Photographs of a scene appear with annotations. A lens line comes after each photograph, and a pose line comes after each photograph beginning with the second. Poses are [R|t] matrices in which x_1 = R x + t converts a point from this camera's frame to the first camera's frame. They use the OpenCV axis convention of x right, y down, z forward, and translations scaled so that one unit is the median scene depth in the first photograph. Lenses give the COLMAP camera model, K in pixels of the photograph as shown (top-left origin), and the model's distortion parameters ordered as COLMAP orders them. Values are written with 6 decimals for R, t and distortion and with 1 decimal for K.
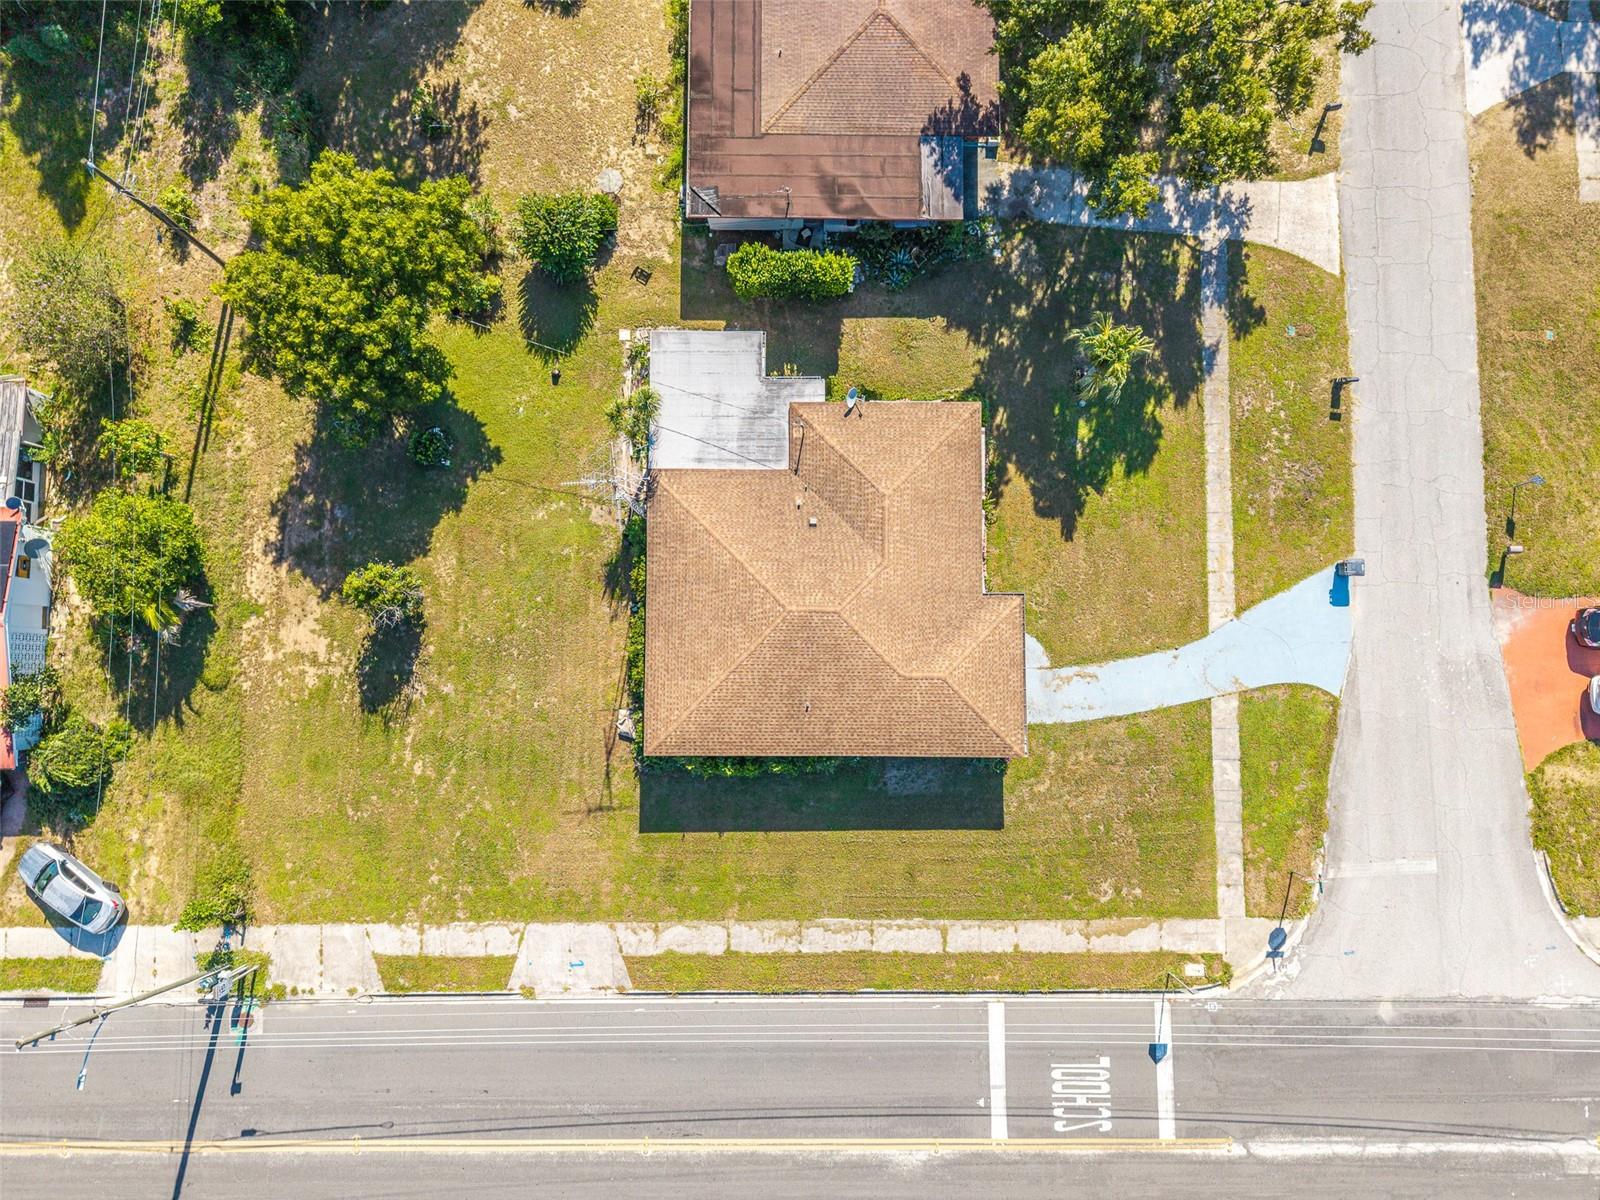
lens RADIAL K [[1083.3, 0, 800.0], [0, 1083.3, 600.0], [0, 0, 1]] dist [0.022863, -0.025147]
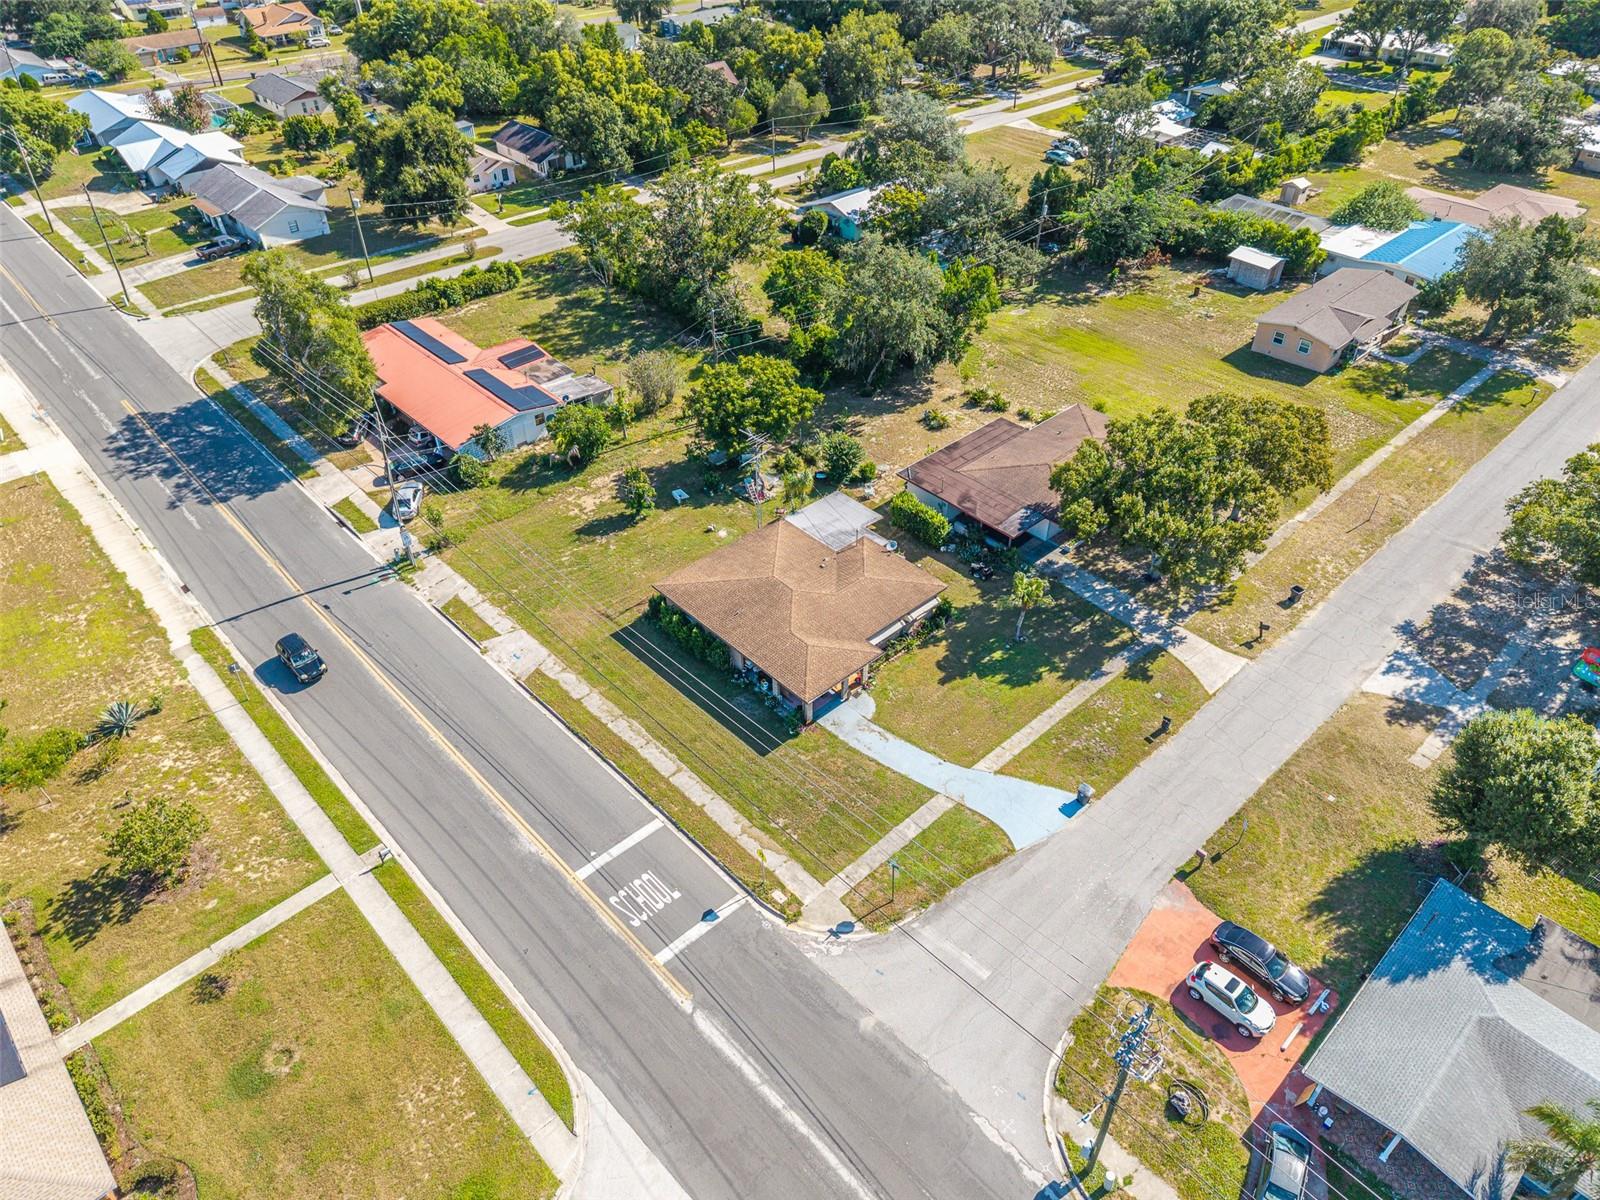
lens RADIAL K [[1083.3, 0, 800.0], [0, 1083.3, 600.0], [0, 0, 1]] dist [0.022863, -0.025147]
pose [[0.680632, 0.457202, -0.572456, 0.923231], [-0.730220, 0.486622, -0.479560, 0.744496], [0.059314, 0.744423, 0.665069, -0.069652]]
